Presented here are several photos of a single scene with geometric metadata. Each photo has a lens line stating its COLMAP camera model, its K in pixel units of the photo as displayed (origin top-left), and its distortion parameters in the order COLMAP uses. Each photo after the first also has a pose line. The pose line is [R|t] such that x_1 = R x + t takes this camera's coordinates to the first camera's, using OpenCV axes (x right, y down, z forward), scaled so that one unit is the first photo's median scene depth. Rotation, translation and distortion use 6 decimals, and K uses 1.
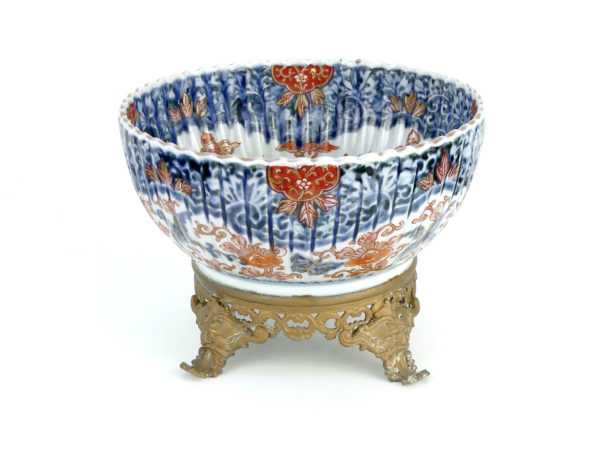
lens RADIAL K [[1098.2, 0, 300.0], [0, 1098.2, 225.0], [0, 0, 1]] dist [0.011777, 0.010210]
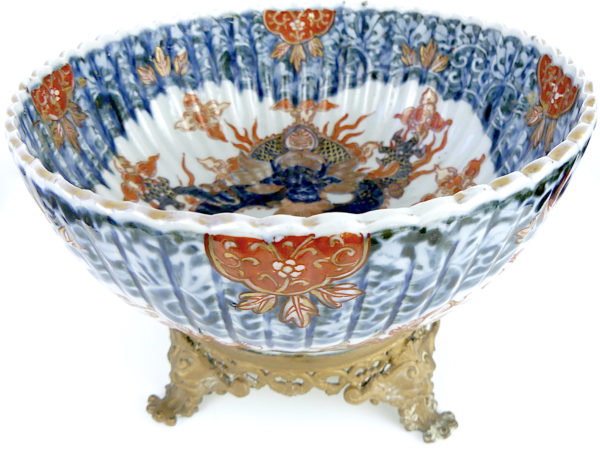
lens RADIAL K [[517.8, 0, 279.7], [0, 517.8, 234.8], [0, 0, 1]] dist [-0.017397, -0.004478]
pose [[0.998843, 0.001351, -0.048073, 0.007182], [0.010488, 0.969422, 0.245174, -0.074293], [0.046934, -0.245394, 0.968287, 0.569306]]
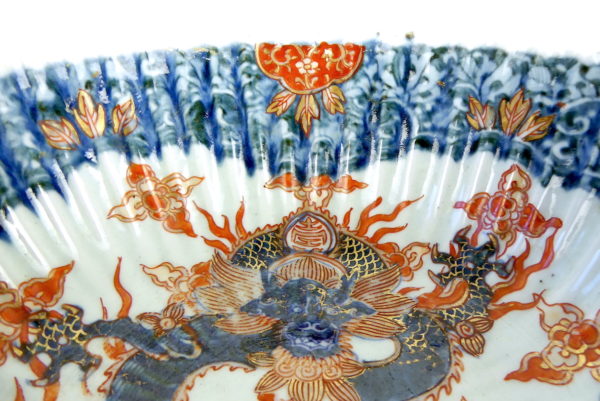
lens RADIAL K [[502.1, 0, 299.4], [0, 502.1, 222.8], [0, 0, 1]] dist [-0.018473, -0.003139]
pose [[0.999321, 0.016950, -0.032714, 0.007271], [-0.012722, 0.992028, 0.125375, -0.086172], [0.034578, -0.124874, 0.991570, 0.737022]]
